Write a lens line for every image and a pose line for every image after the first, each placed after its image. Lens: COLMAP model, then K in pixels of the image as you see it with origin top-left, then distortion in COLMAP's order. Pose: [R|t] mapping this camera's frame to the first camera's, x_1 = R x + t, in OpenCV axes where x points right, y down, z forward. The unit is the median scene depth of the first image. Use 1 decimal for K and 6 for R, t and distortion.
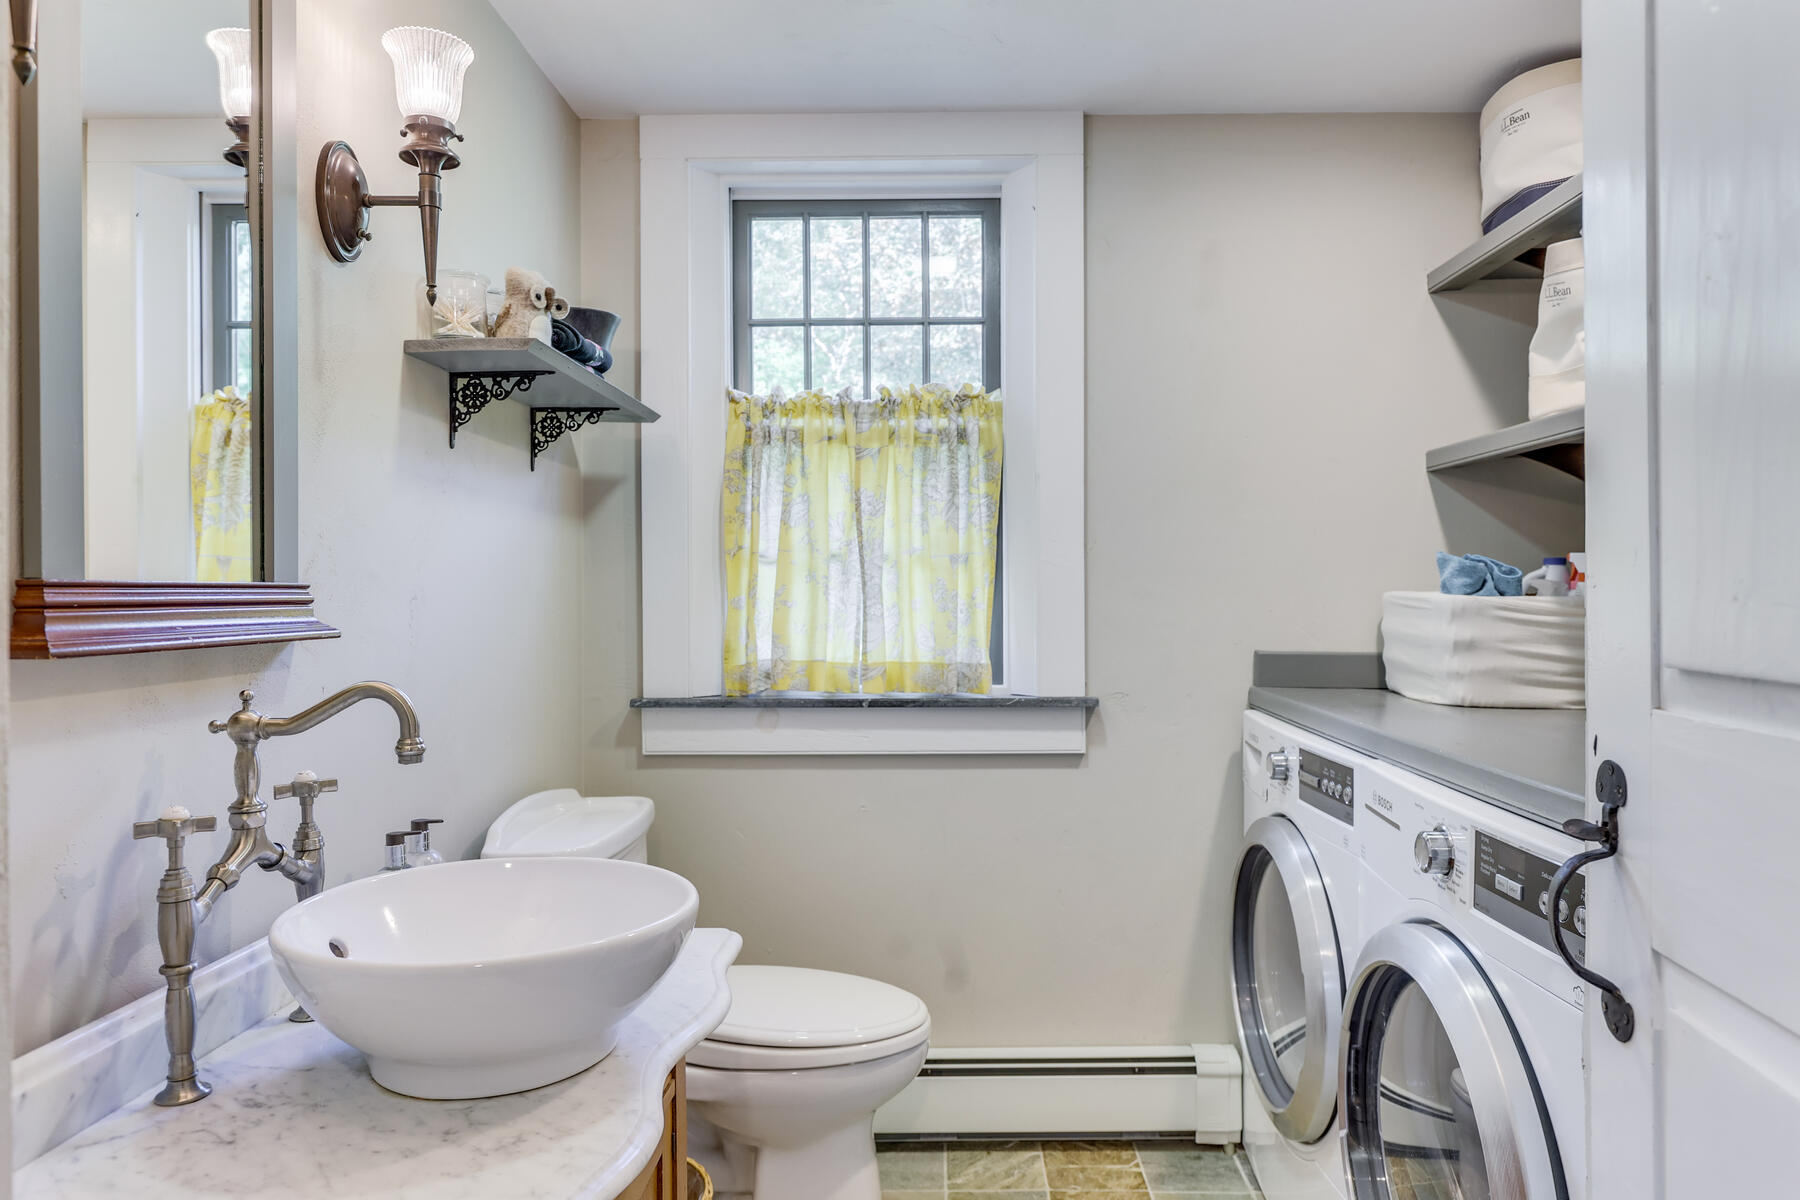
lens RADIAL K [[1056.4, 0, 883.9], [0, 1056.4, 595.9], [0, 0, 1]] dist [0.003622, 0.001898]
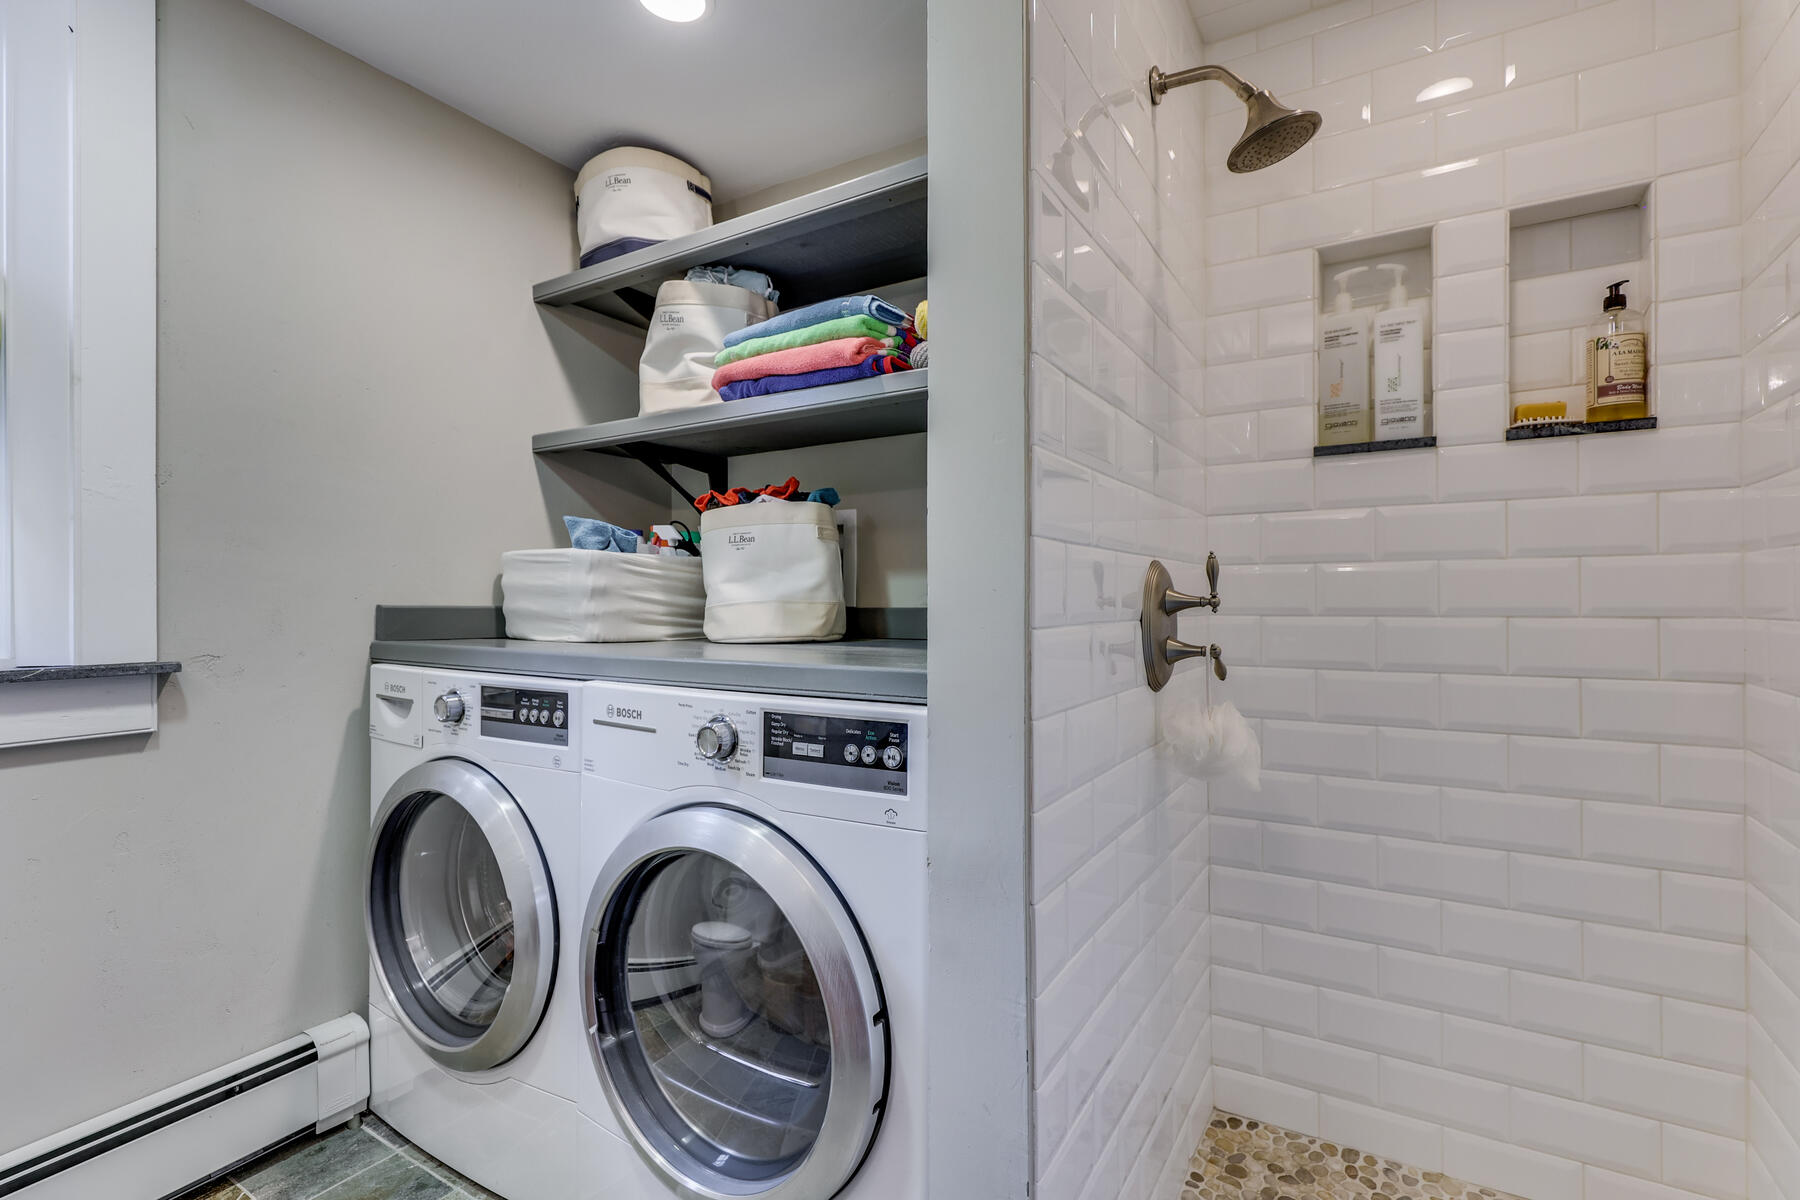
lens RADIAL K [[833.6, 0, 892.7], [0, 833.6, 592.5], [0, 0, 1]] dist [0.005302, 0.000932]
pose [[0.499129, 0.012811, 0.866433, -0.105091], [-0.008397, 0.999915, -0.009947, 0.052775], [-0.866487, -0.002310, 0.499194, 0.225617]]
